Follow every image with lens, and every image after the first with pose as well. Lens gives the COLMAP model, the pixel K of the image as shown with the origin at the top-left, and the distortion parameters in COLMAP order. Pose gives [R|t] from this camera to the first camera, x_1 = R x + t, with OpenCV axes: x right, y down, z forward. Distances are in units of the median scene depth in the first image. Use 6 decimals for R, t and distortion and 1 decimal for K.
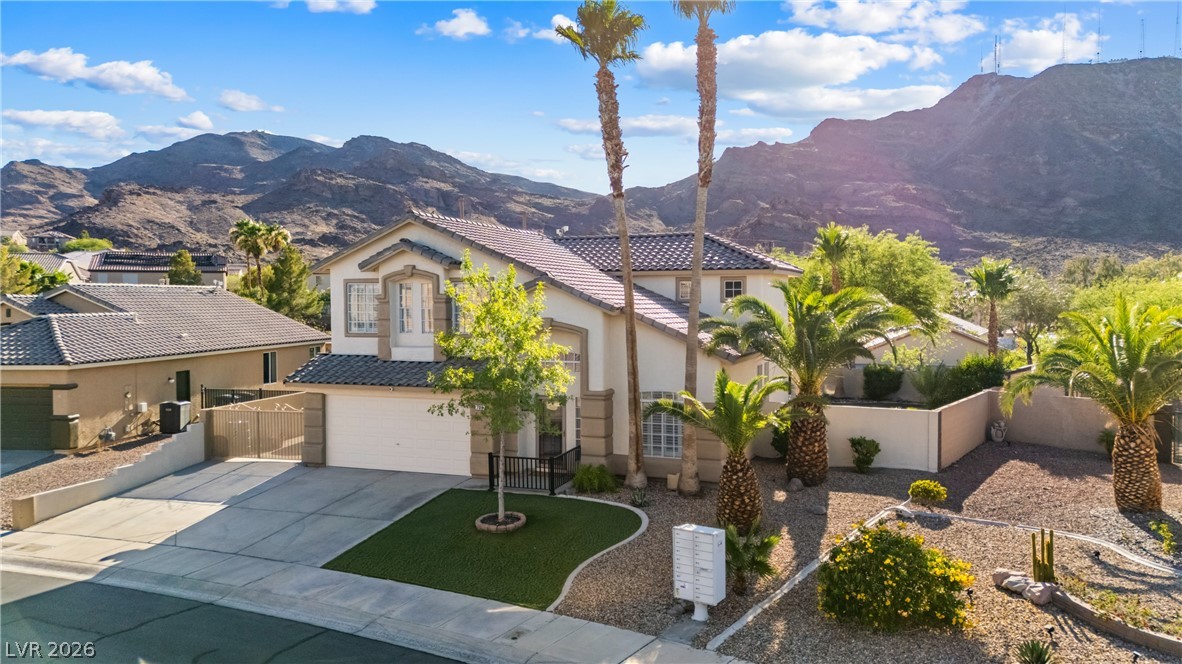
lens RADIAL K [[877.2, 0, 592.9], [0, 877.2, 336.6], [0, 0, 1]] dist [0.073724, -0.068674]
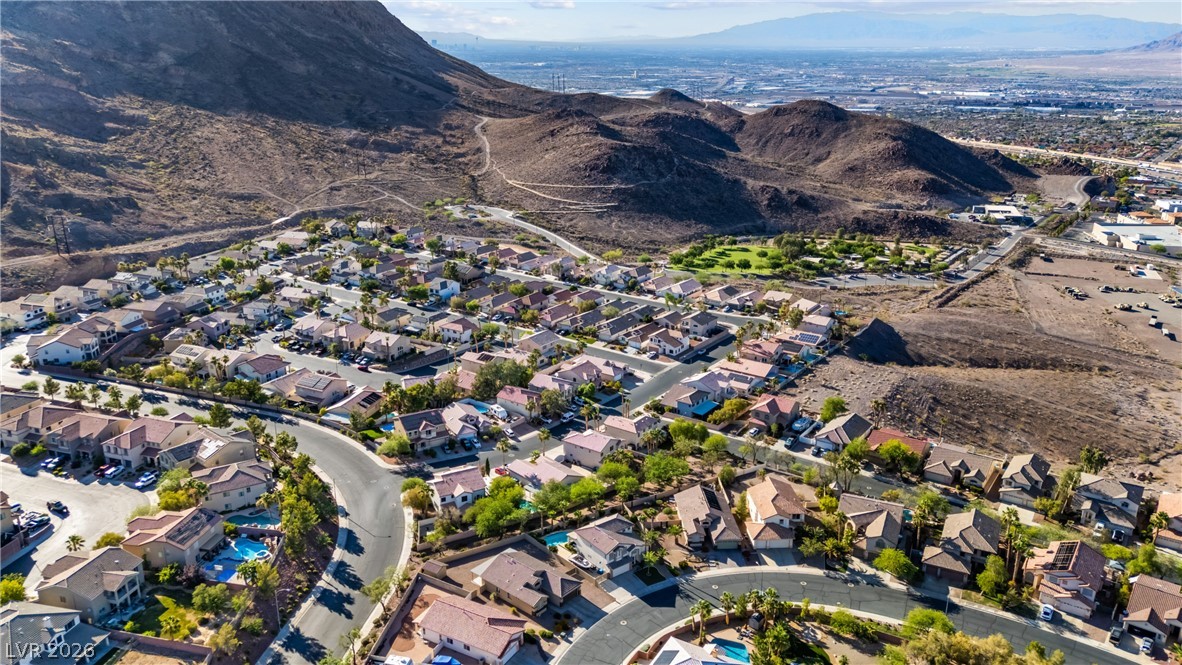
lens RADIAL K [[877.2, 0, 585.7], [0, 877.2, 326.1], [0, 0, 1]] dist [0.073724, -0.068674]
pose [[0.534321, -0.253180, 0.806475, -0.568701], [0.037810, 0.960293, 0.276418, -0.382782], [-0.844436, -0.117203, 0.522677, -0.238226]]
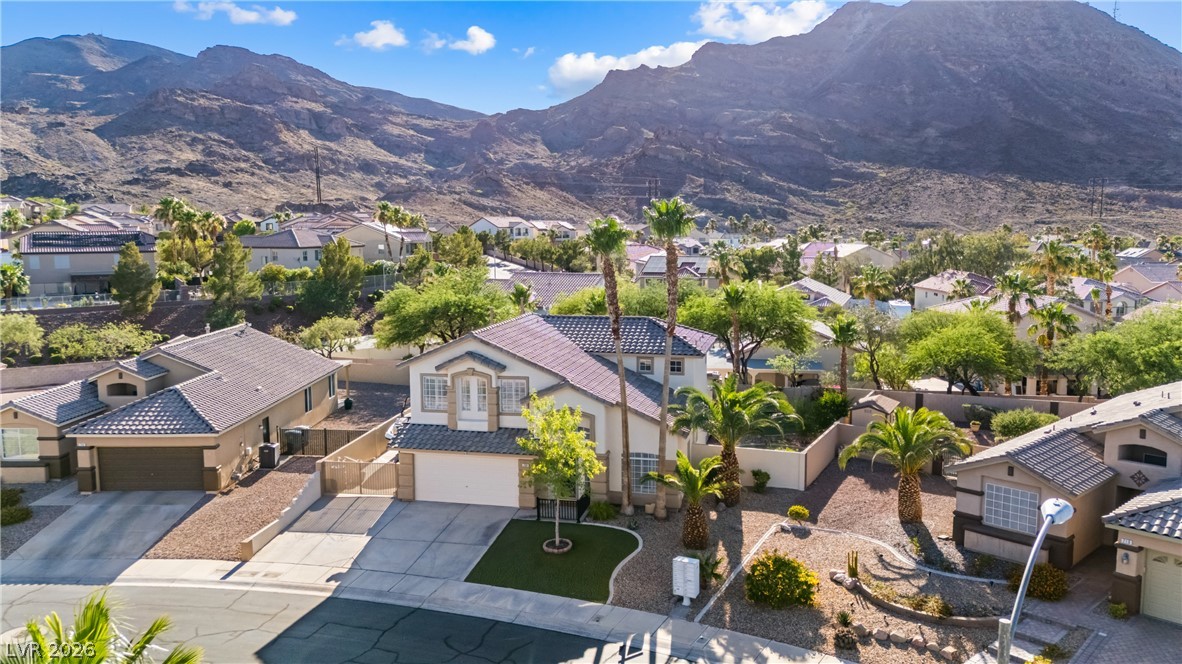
lens RADIAL K [[877.2, 0, 594.8], [0, 877.2, 374.7], [0, 0, 1]] dist [0.073724, -0.068674]
pose [[0.990749, -0.024135, 0.133545, -0.018444], [0.006505, 0.991373, 0.130911, -0.024814], [-0.135552, -0.128831, 0.982359, -0.046455]]
